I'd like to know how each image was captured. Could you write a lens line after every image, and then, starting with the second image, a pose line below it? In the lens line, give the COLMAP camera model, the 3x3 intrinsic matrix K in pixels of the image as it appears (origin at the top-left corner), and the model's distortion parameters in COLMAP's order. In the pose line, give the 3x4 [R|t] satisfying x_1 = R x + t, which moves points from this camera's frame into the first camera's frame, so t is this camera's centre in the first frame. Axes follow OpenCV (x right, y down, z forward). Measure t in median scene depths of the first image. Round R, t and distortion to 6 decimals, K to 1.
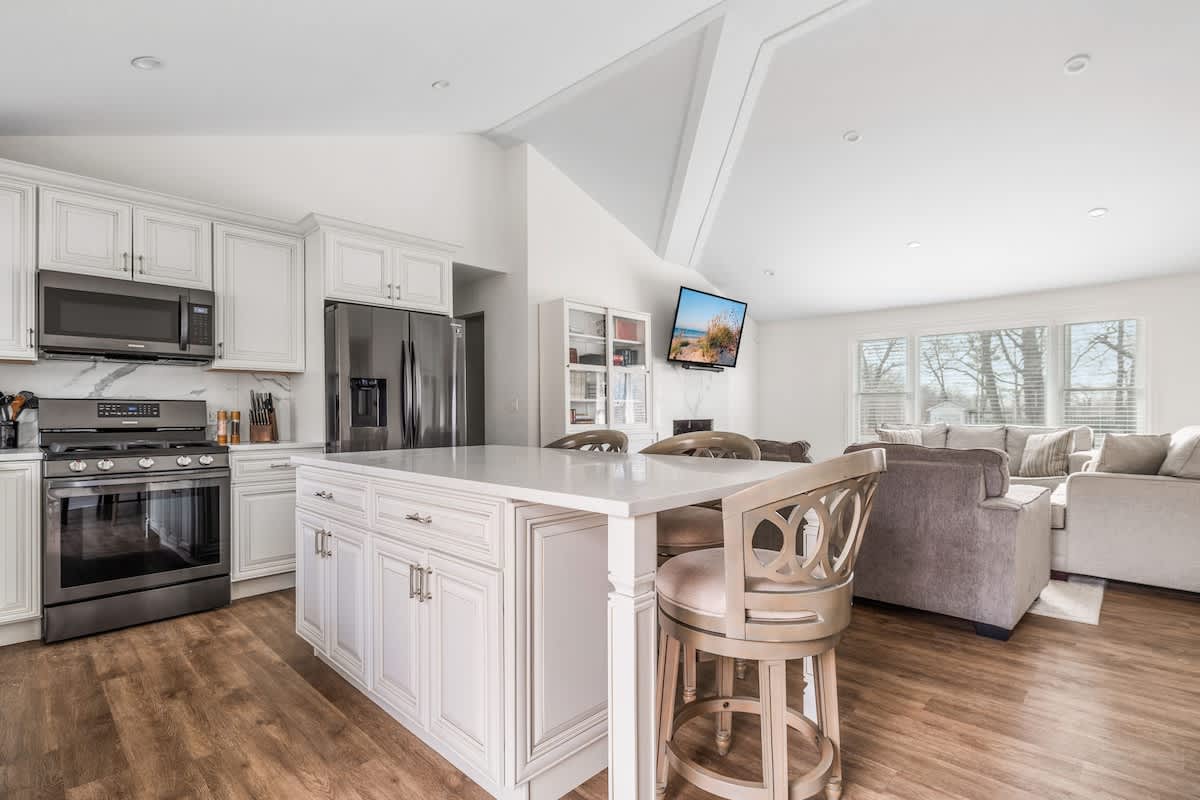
lens RADIAL K [[581.9, 0, 599.2], [0, 581.9, 411.7], [0, 0, 1]] dist [0.004066, 0.000415]
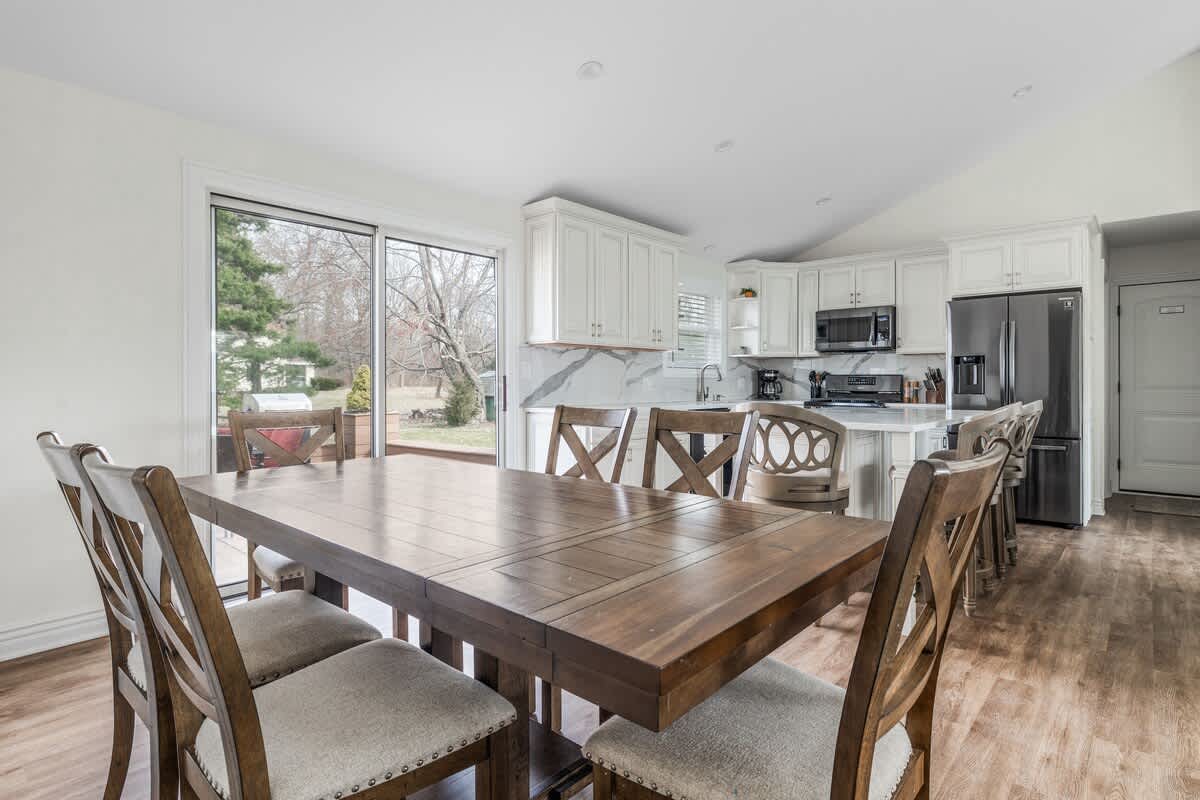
lens RADIAL K [[619.1, 0, 627.8], [0, 619.1, 381.0], [0, 0, 1]] dist [-0.000324, 0.000198]
pose [[0.069370, 0.000623, -0.997591, 1.033856], [0.000645, 1.000000, 0.000669, -0.004641], [0.997591, -0.000690, 0.069370, 0.182951]]
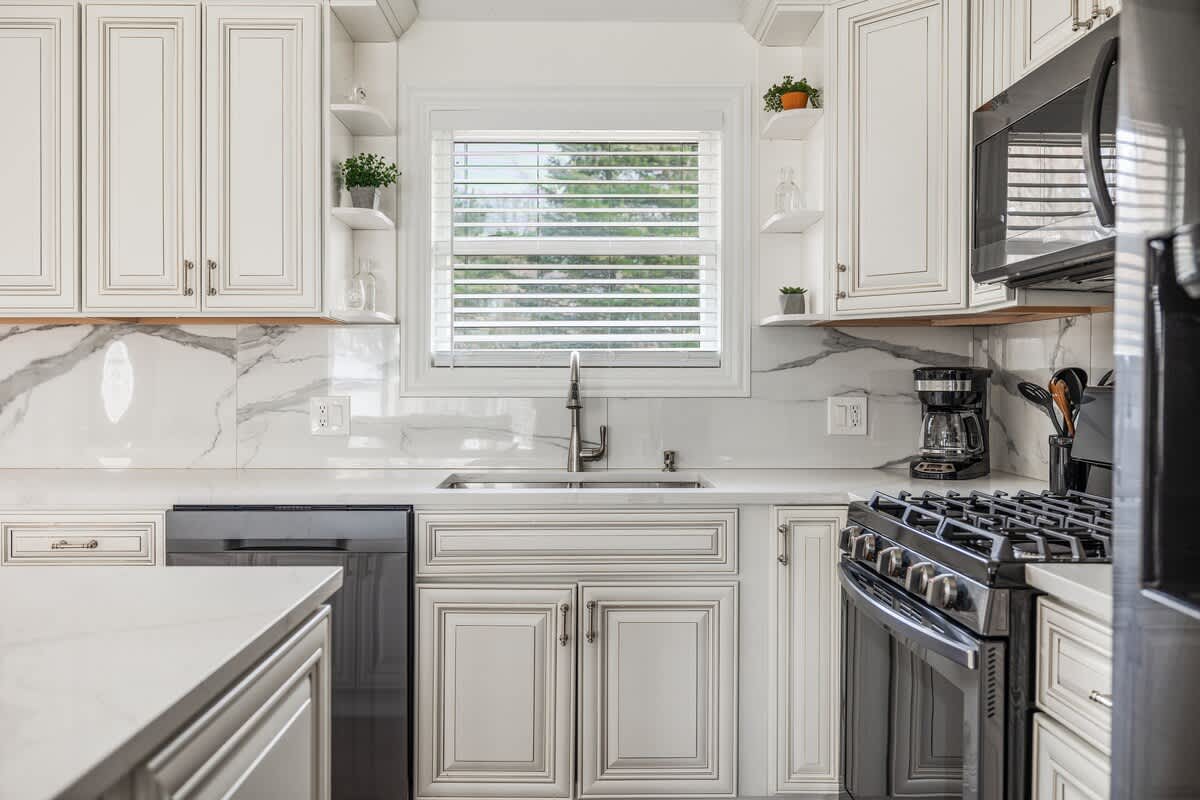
lens RADIAL K [[951.3, 0, 600.0], [0, 951.3, 400.0], [0, 0, 1]] dist [-0.003997, -0.003664]
pose [[-0.698468, 0.015230, -0.715479, -0.185255], [0.002408, 0.999818, 0.018931, -0.027591], [0.715637, 0.011500, -0.698378, 1.195383]]
